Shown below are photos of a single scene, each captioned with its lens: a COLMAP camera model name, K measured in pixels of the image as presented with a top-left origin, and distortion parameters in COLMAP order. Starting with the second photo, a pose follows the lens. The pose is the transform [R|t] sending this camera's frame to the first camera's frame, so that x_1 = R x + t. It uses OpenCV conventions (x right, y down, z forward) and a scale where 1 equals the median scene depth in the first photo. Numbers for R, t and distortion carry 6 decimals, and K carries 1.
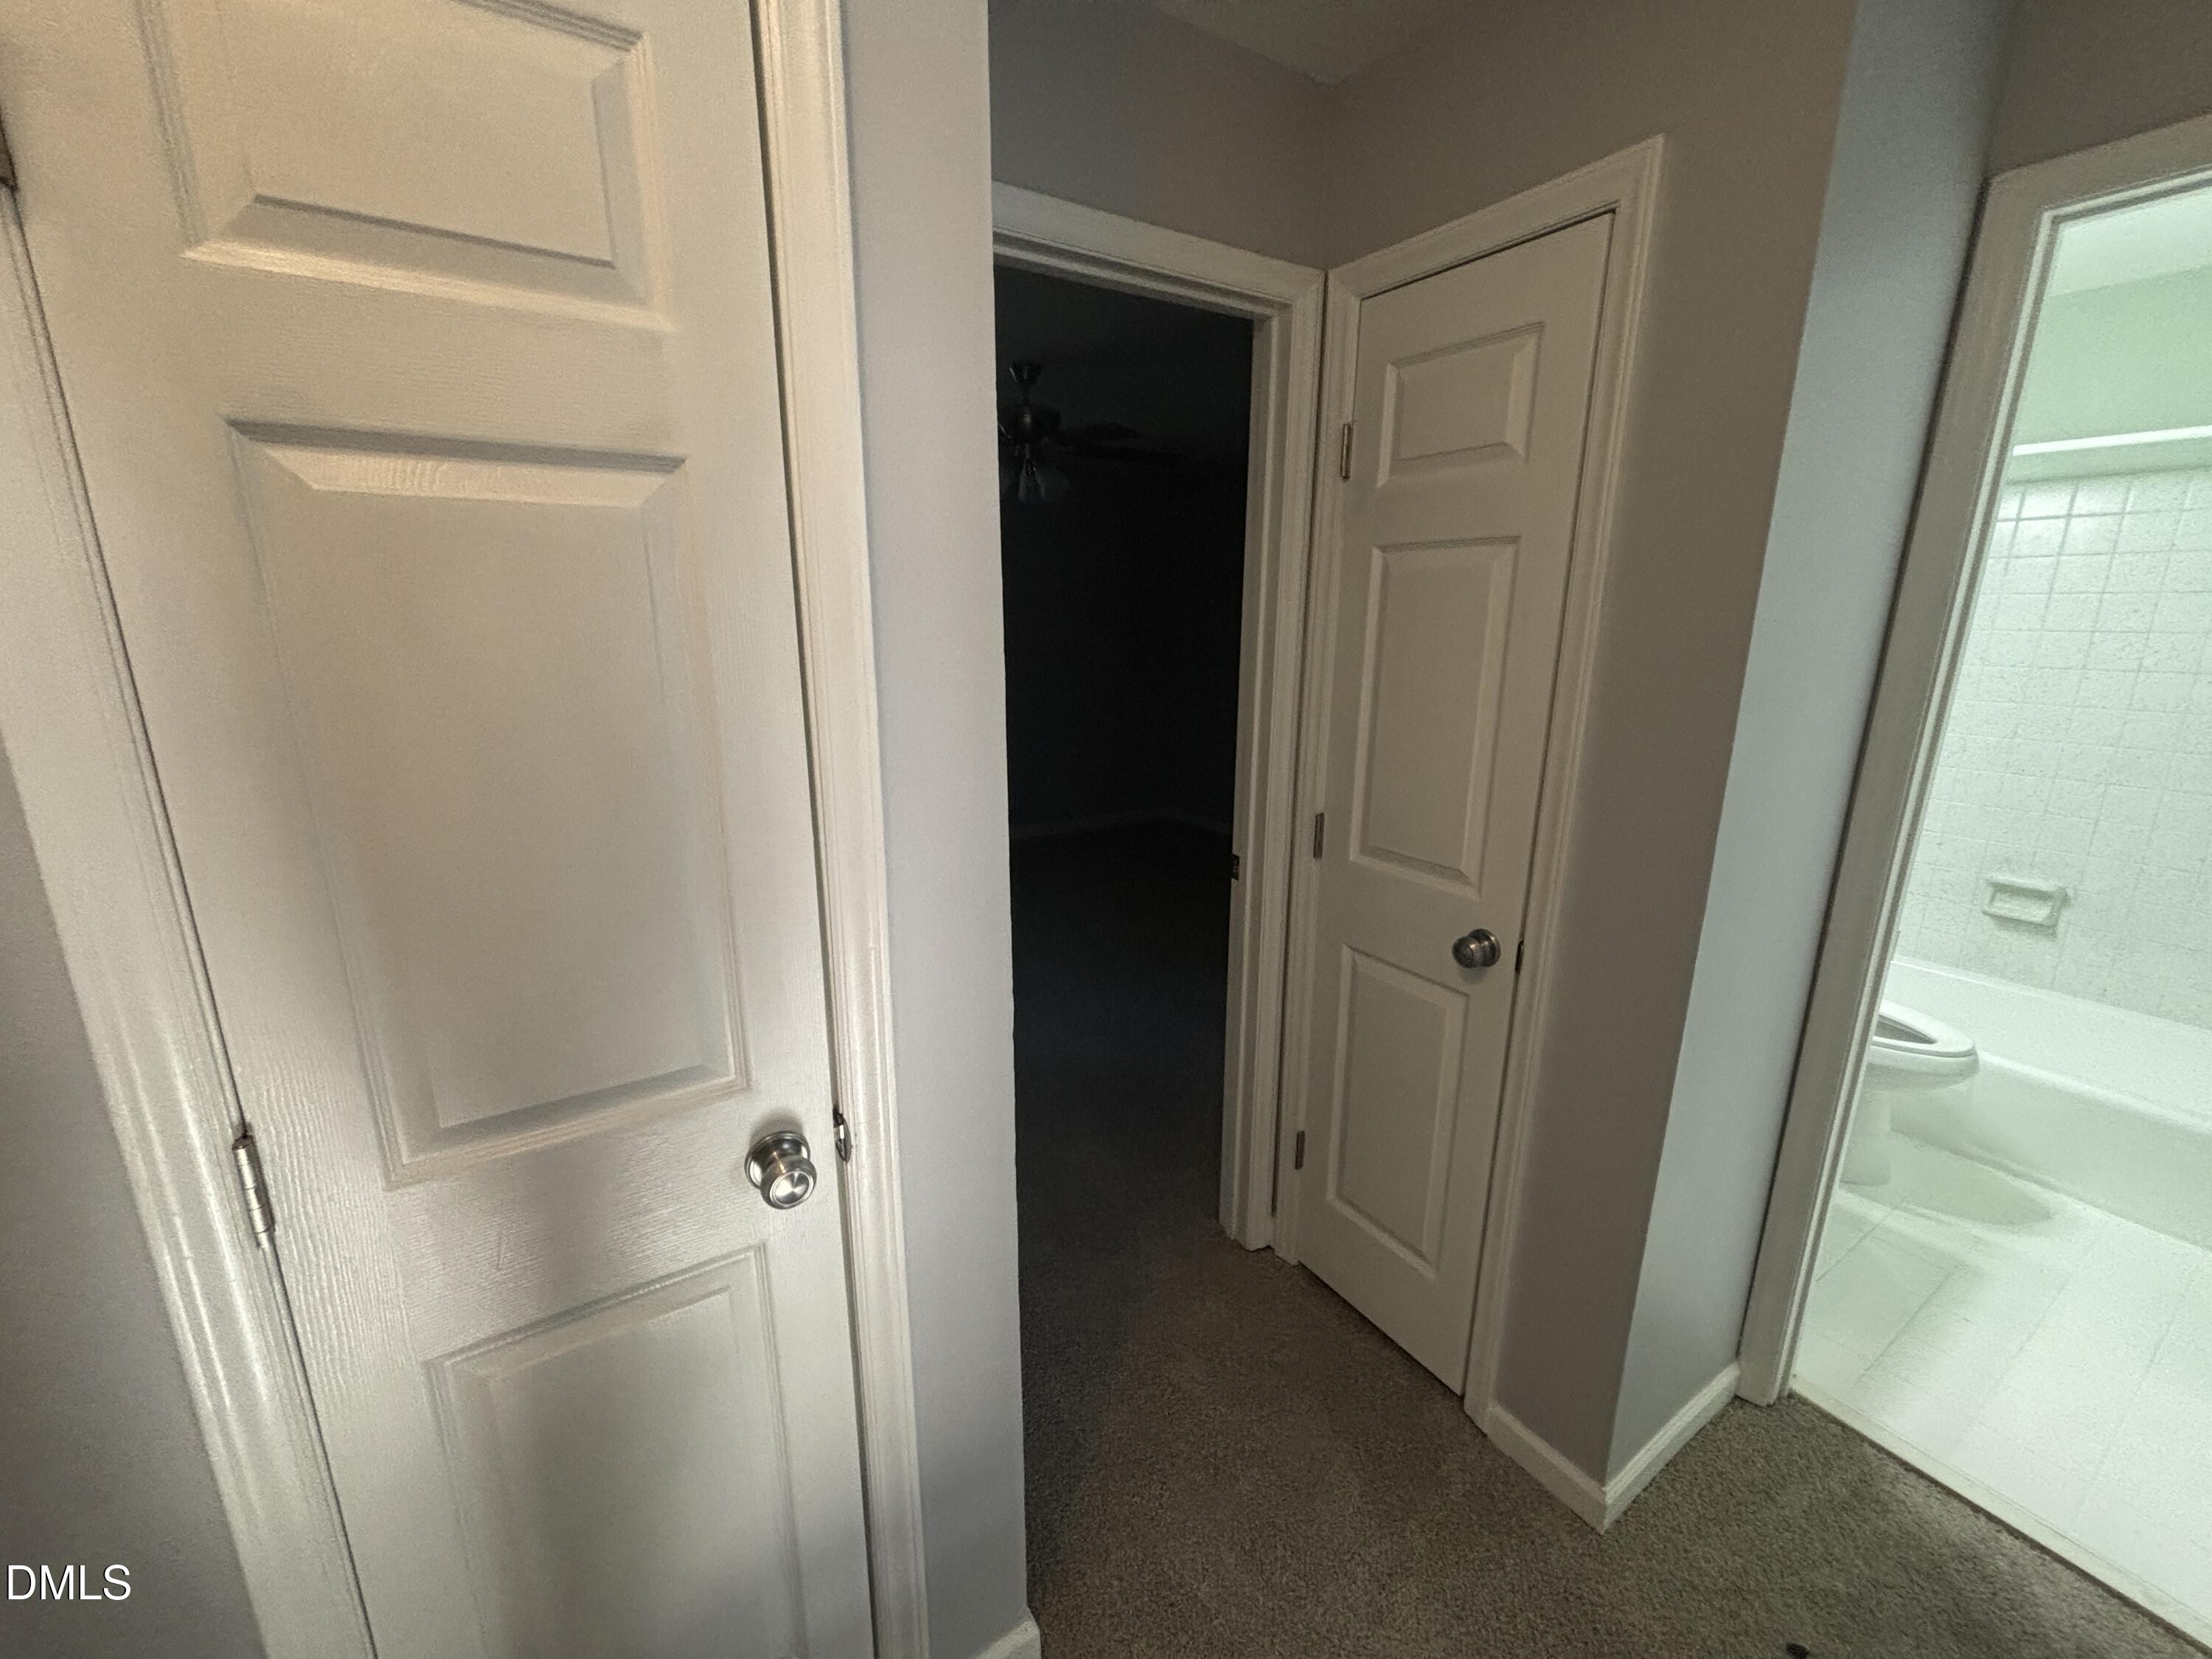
lens RADIAL K [[894.6, 0, 1102.0], [0, 894.6, 834.6], [0, 0, 1]] dist [0.003562, 0.000384]
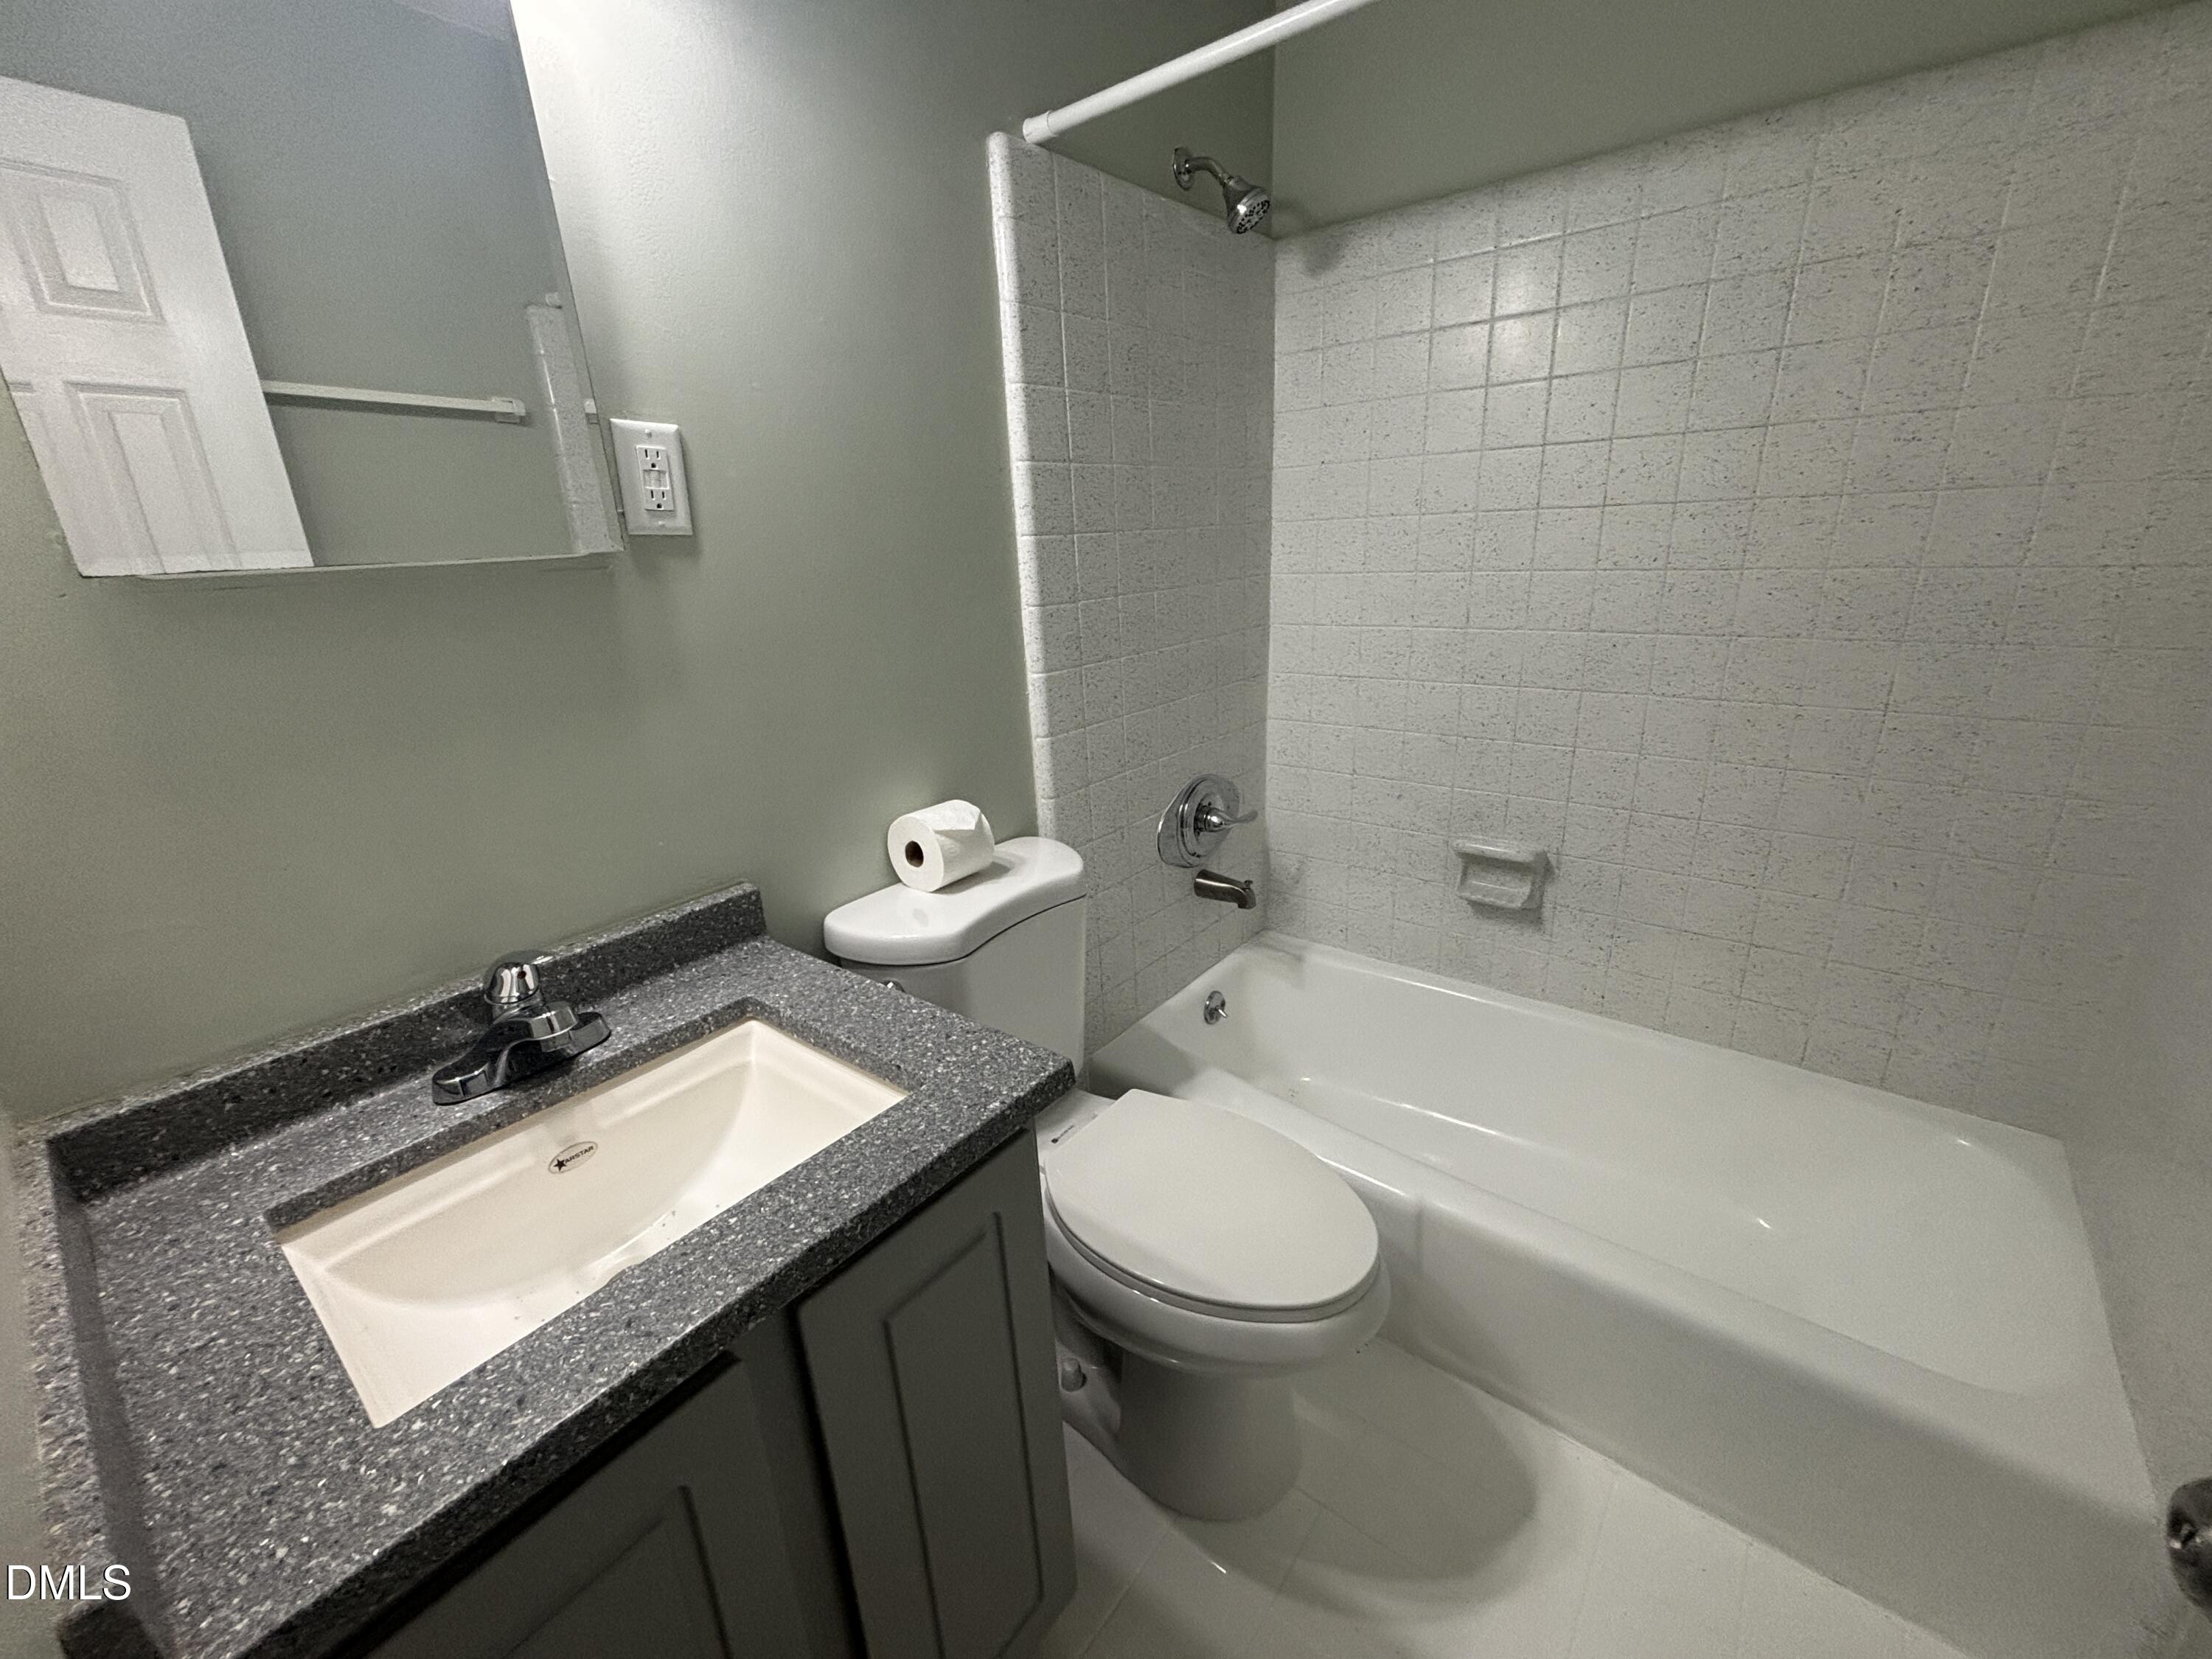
lens RADIAL K [[877.2, 0, 1101.7], [0, 877.2, 819.6], [0, 0, 1]] dist [0.003099, -0.000946]
pose [[0.951204, -0.140659, 0.274639, 0.593367], [0.121744, 0.988930, 0.084833, -0.057714], [-0.283531, -0.047257, 0.957798, 0.481653]]
